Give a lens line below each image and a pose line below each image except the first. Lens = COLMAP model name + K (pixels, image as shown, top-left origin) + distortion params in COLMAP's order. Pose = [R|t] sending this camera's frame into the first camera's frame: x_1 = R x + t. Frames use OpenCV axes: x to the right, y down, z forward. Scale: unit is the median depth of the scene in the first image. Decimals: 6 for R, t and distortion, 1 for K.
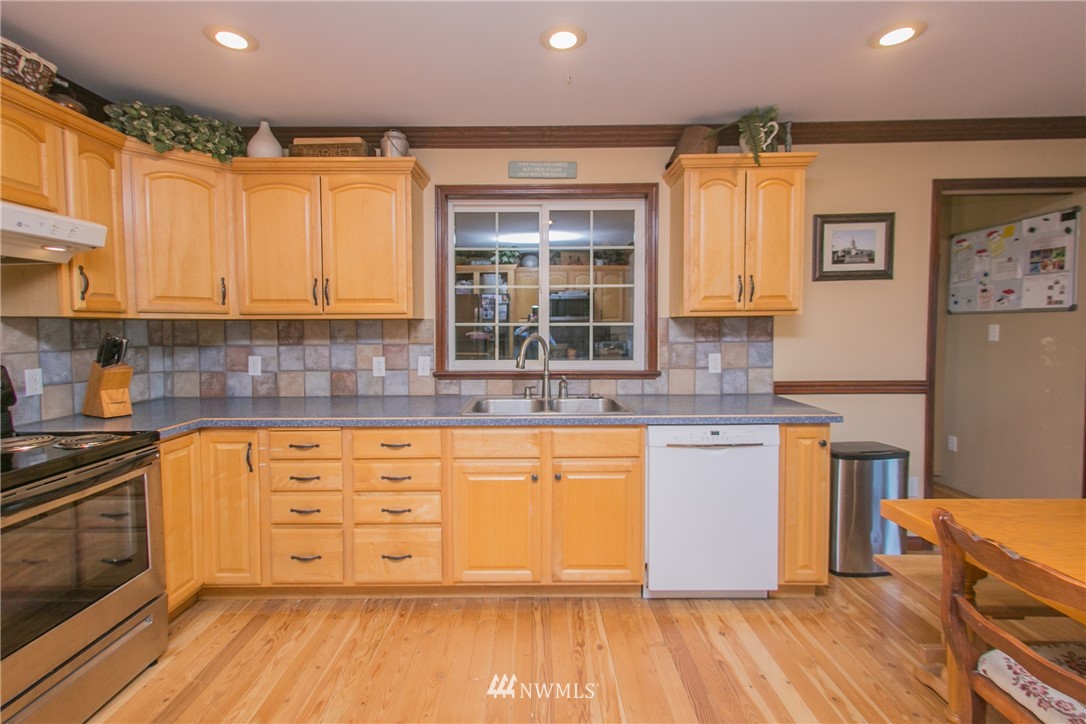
lens RADIAL K [[483.5, 0, 536.5], [0, 483.5, 346.7], [0, 0, 1]] dist [0.000431, -0.000064]
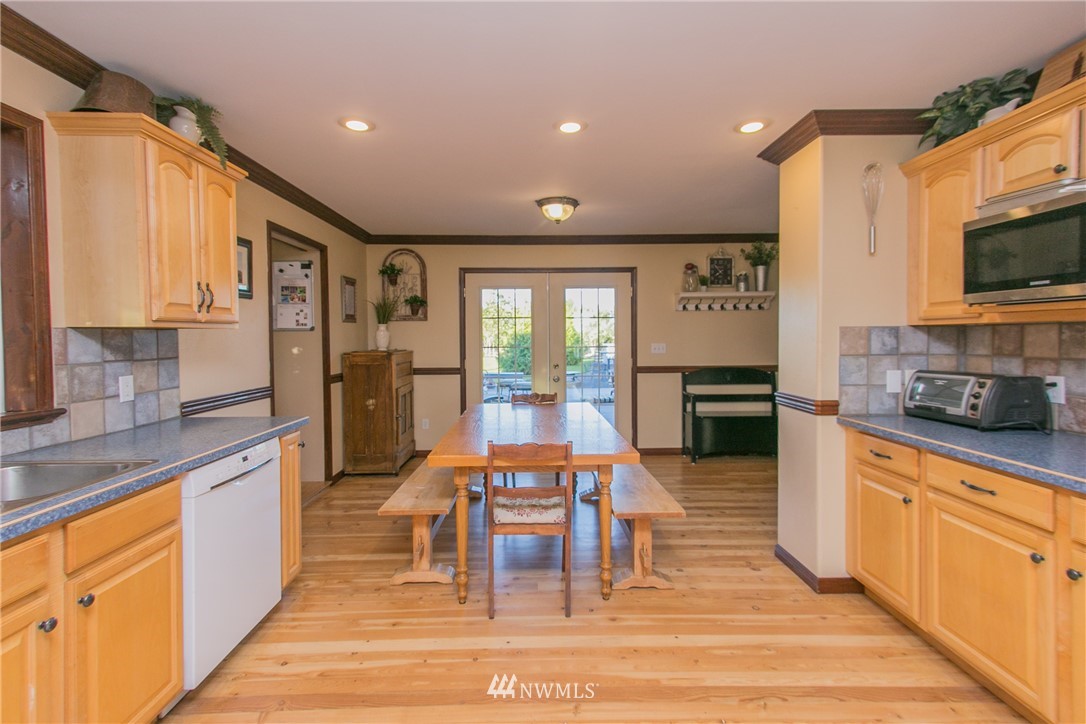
lens RADIAL K [[483.5, 0, 536.5], [0, 483.5, 346.7], [0, 0, 1]] dist [0.000431, -0.000064]
pose [[-0.008041, -0.010628, 0.999911, -0.405869], [0.045572, 0.998901, 0.010984, -0.010984], [-0.998929, 0.045656, -0.007548, 0.350046]]
